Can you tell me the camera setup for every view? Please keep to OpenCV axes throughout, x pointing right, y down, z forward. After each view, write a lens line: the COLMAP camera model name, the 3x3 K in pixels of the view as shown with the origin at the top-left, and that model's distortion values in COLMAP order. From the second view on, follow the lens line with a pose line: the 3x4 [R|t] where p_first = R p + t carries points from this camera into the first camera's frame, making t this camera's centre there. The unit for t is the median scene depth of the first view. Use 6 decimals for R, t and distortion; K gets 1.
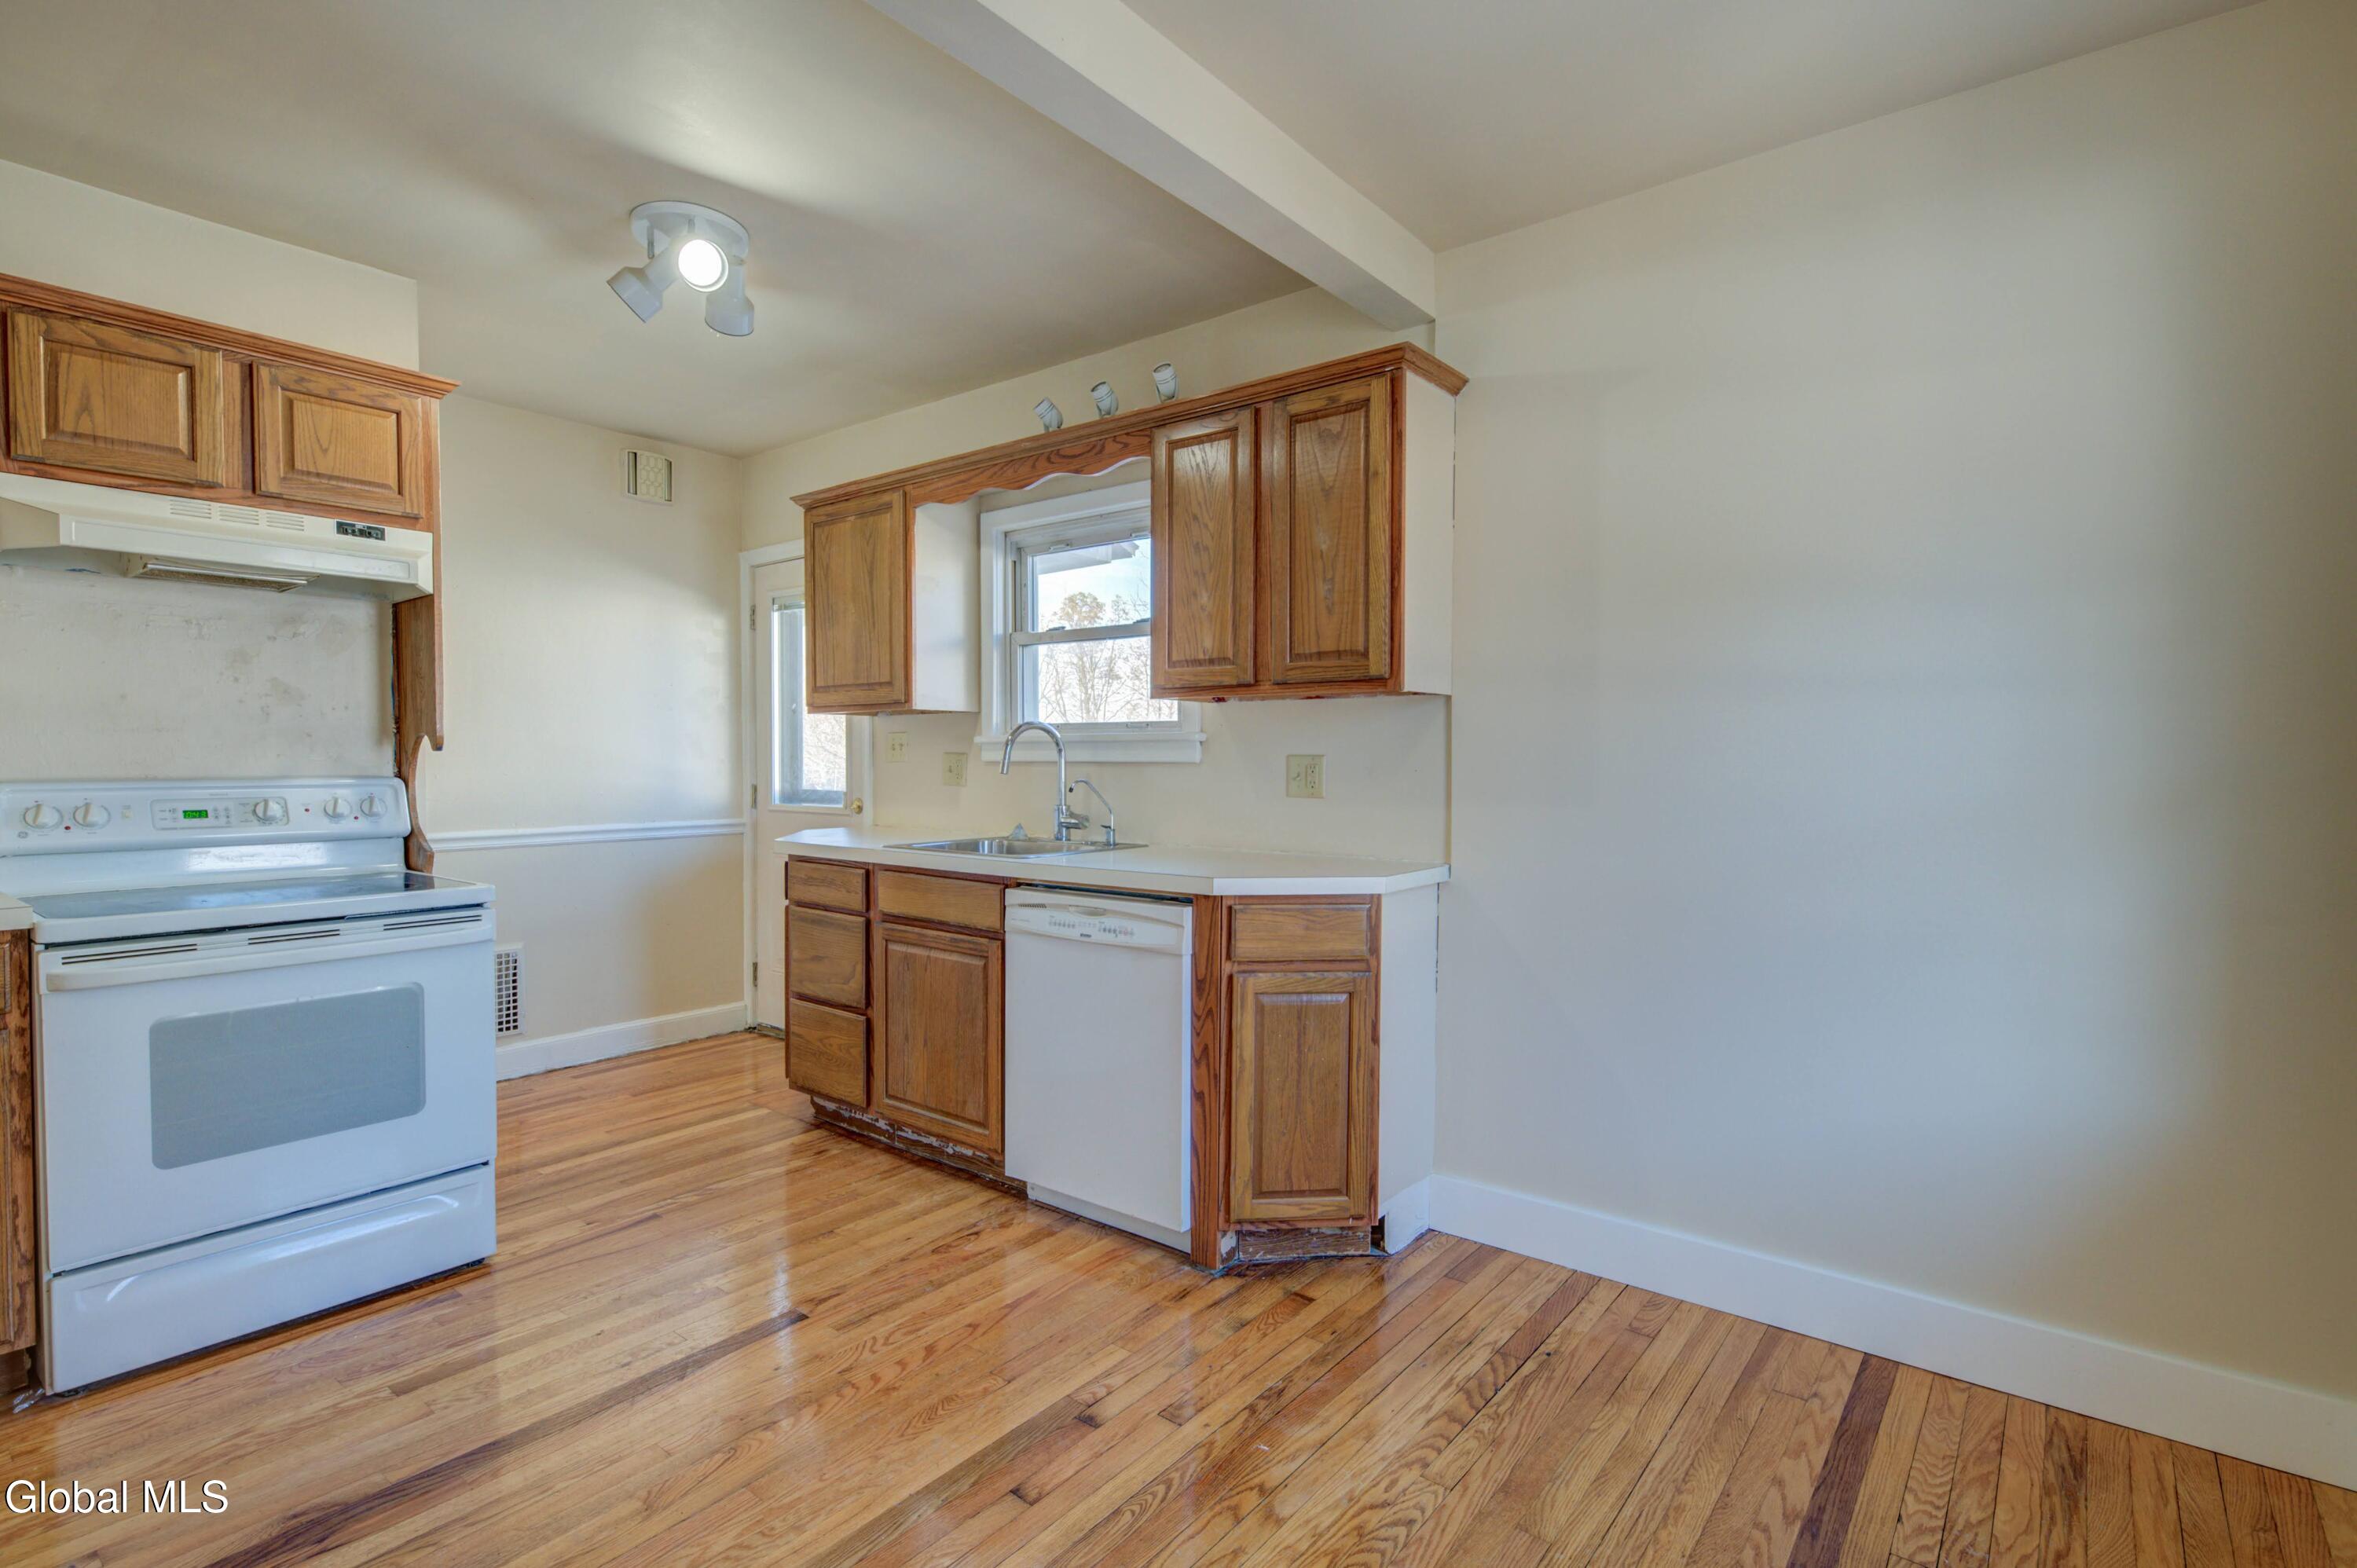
lens RADIAL K [[1146.6, 0, 1132.9], [0, 1146.6, 794.7], [0, 0, 1]] dist [0.001260, -0.000169]
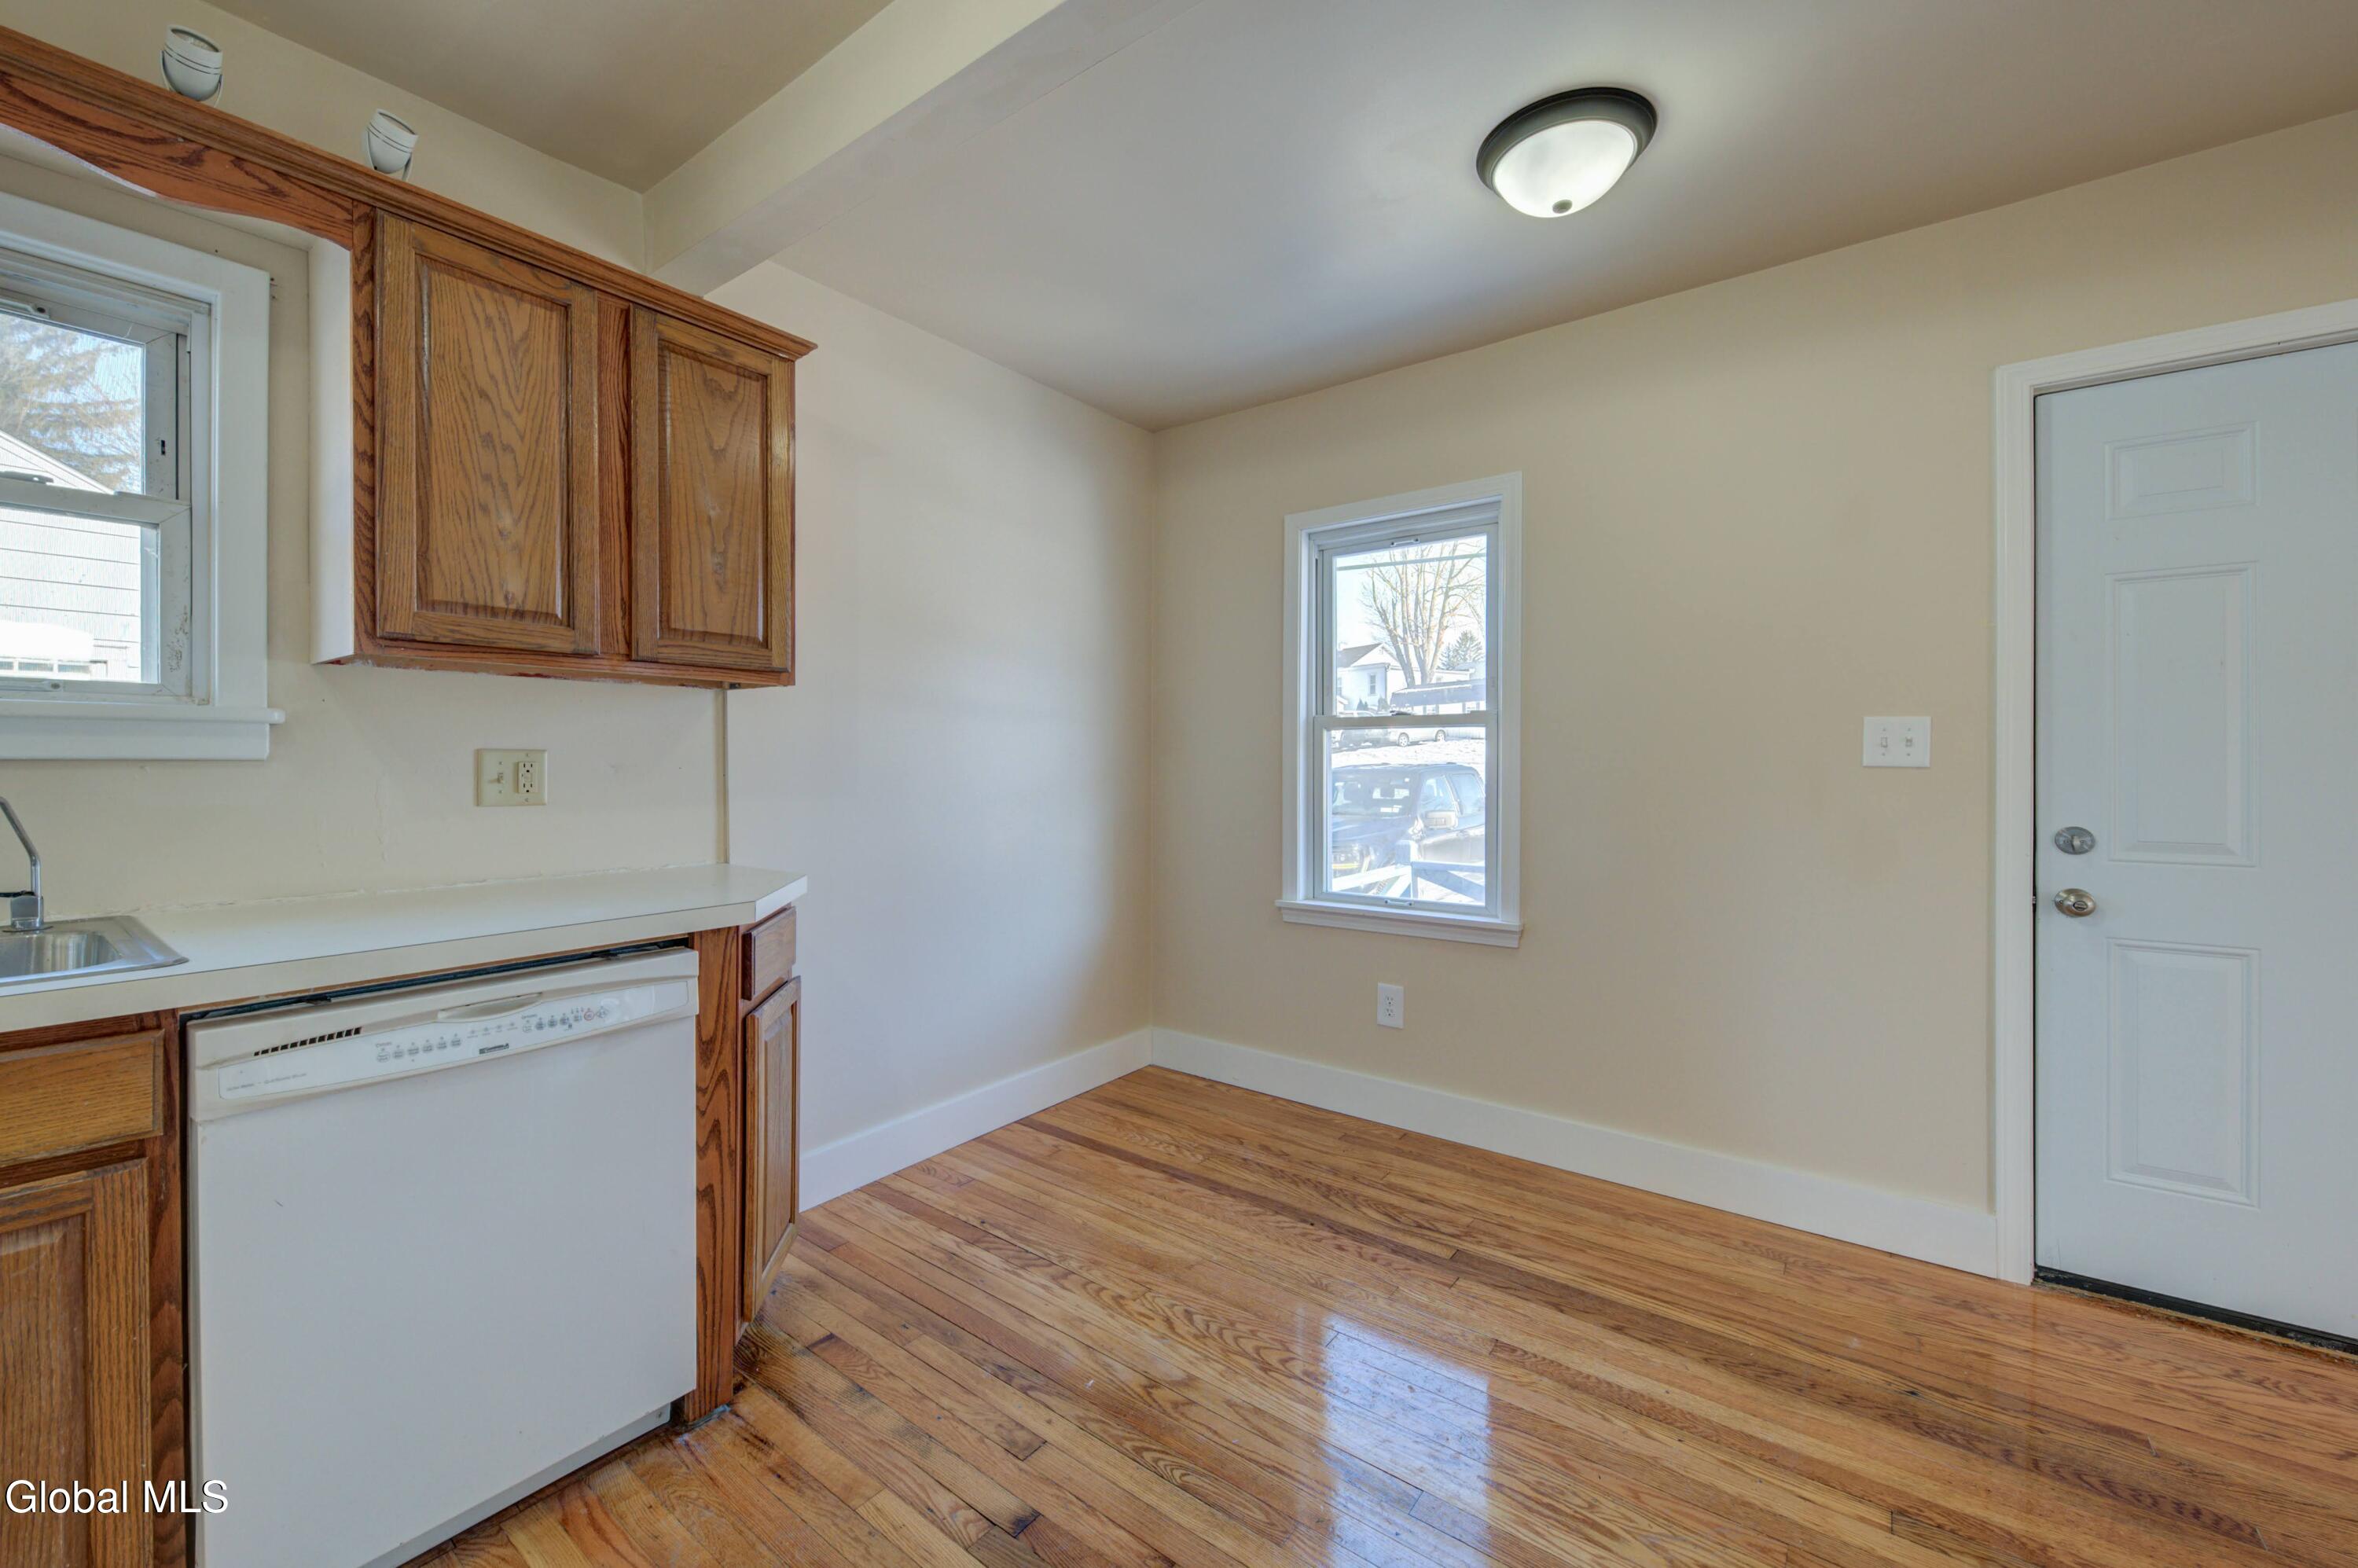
lens RADIAL K [[896.1, 0, 1192.4], [0, 896.1, 769.2], [0, 0, 1]] dist [0.014073, -0.007614]
pose [[-0.053410, -0.009413, 0.998528, -0.531878], [0.031075, 0.999456, 0.011084, -0.016484], [-0.998089, 0.031621, -0.053088, 0.664204]]
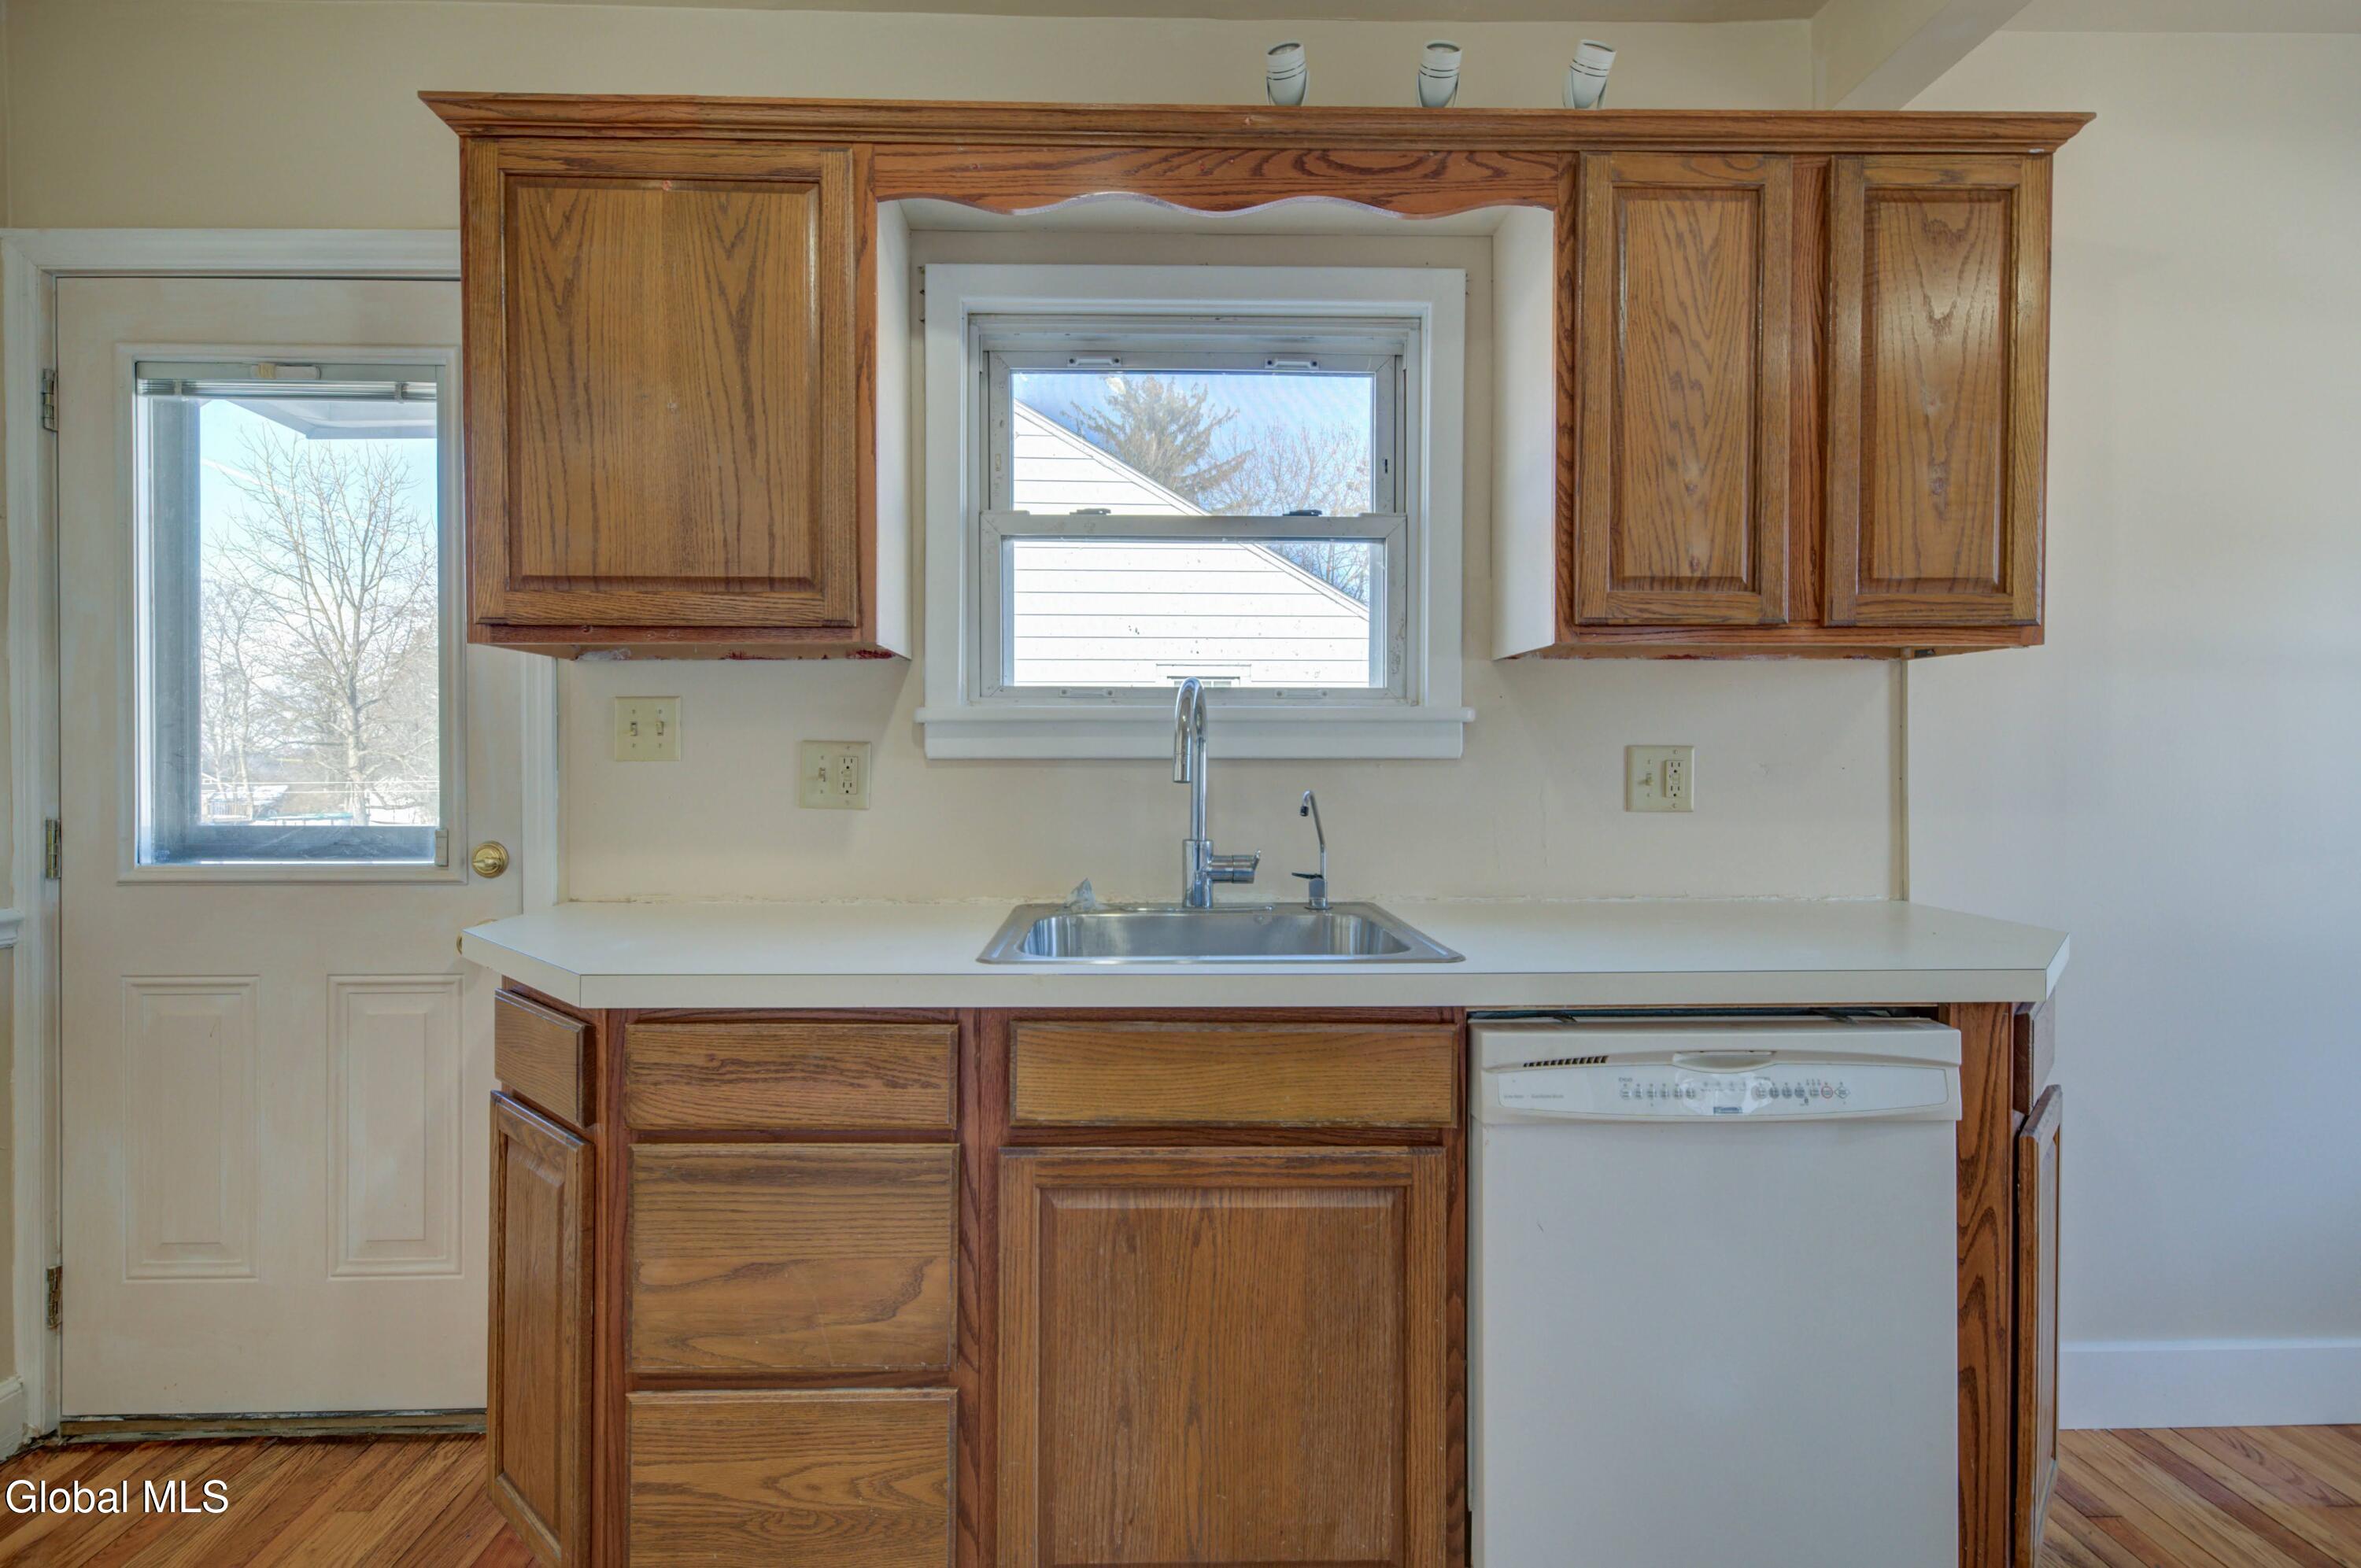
lens RADIAL K [[1147.6, 0, 1181.7], [0, 1147.6, 773.7], [0, 0, 1]] dist [0.009820, -0.000443]
pose [[0.748540, -0.011523, 0.662989, -0.545265], [0.023253, 0.999690, -0.008879, -0.022259], [-0.662682, 0.022062, 0.748576, 0.790367]]
